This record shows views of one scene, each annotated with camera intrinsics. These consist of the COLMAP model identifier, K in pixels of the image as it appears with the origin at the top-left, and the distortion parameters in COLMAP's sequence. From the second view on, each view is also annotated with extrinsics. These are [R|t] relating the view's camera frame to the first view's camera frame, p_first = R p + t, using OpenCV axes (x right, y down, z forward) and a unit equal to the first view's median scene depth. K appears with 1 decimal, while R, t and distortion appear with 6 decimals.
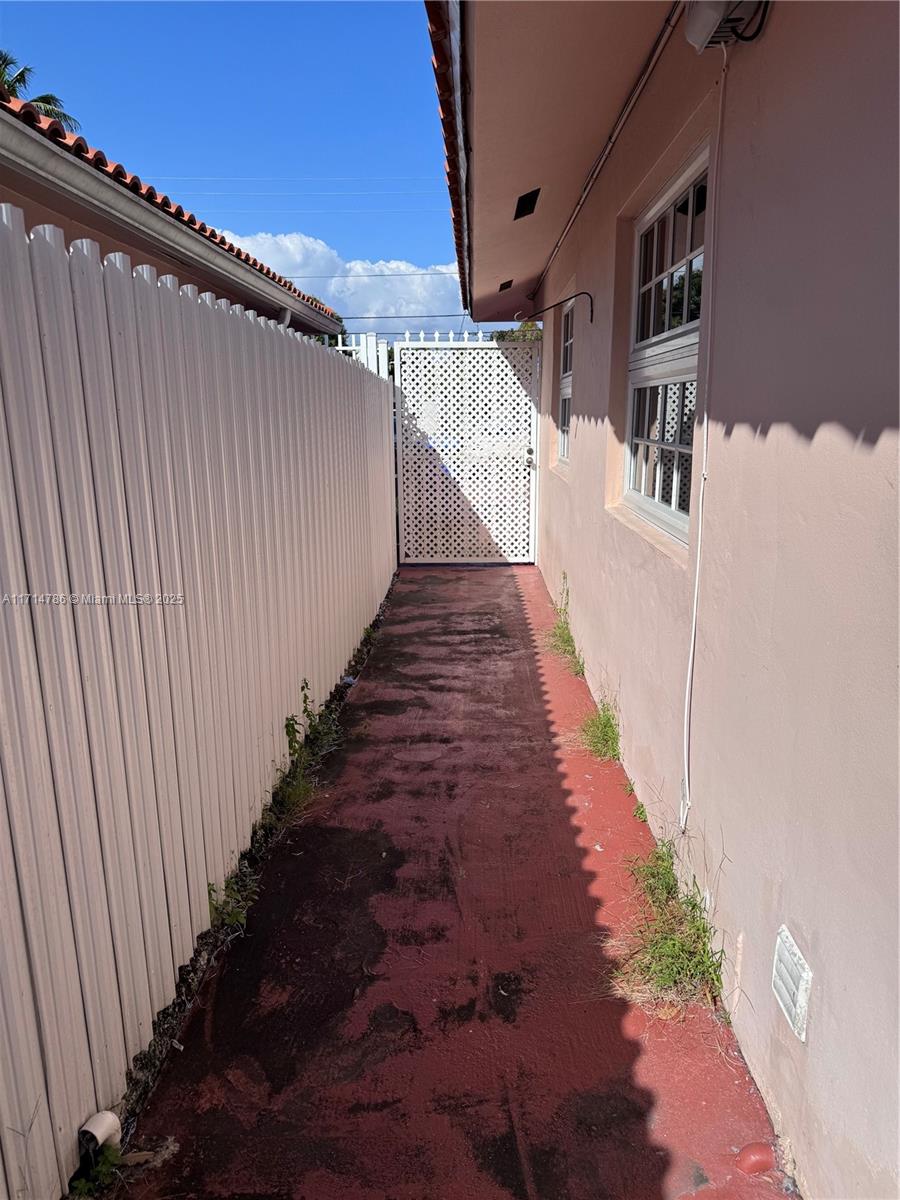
lens RADIAL K [[833.0, 0, 450.0], [0, 833.0, 600.0], [0, 0, 1]] dist [0.002472, -0.129129]
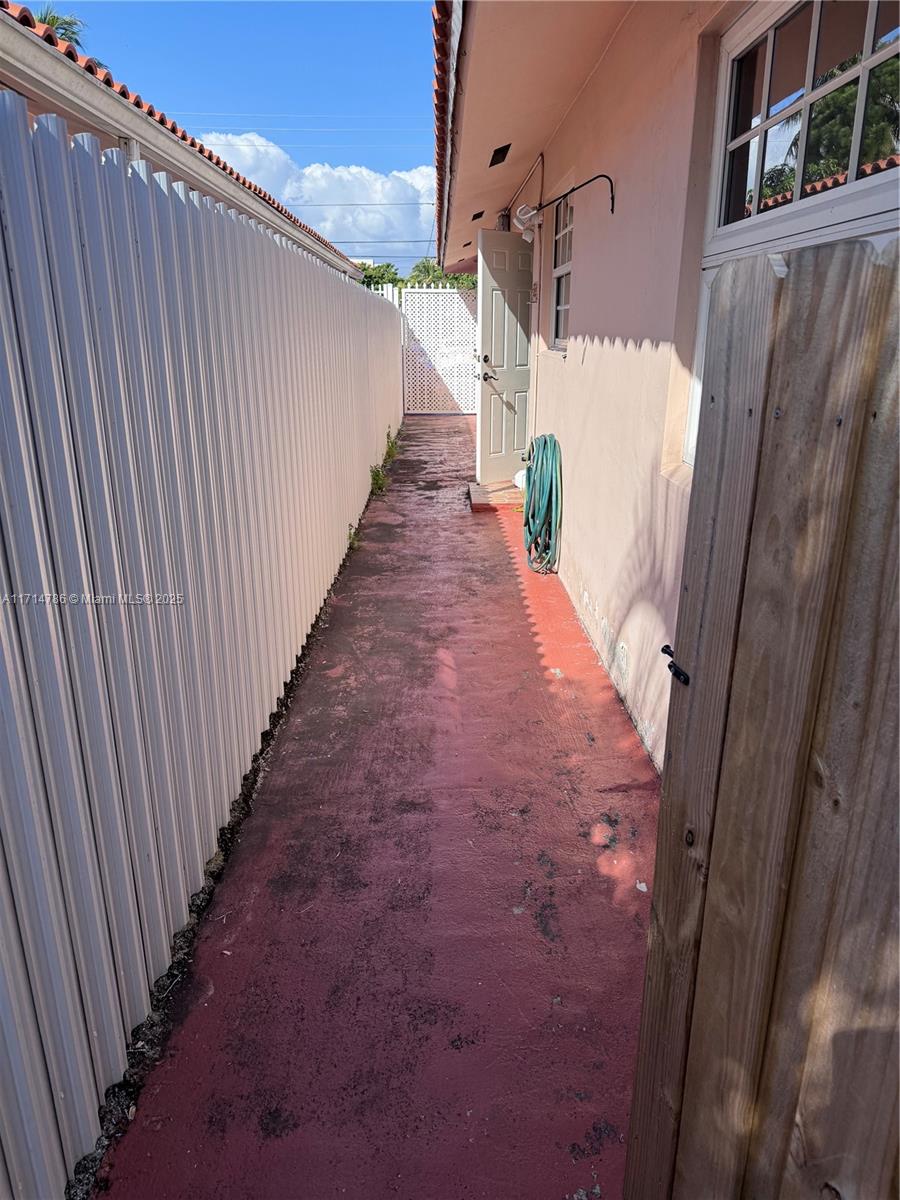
lens RADIAL K [[842.1, 0, 450.0], [0, 842.1, 600.0], [0, 0, 1]] dist [0.136415, -0.182246]
pose [[0.999708, 0.007874, 0.022824, 0.000889], [-0.009721, 0.996588, 0.081963, 0.213800], [-0.022101, -0.082161, 0.996374, -0.913133]]
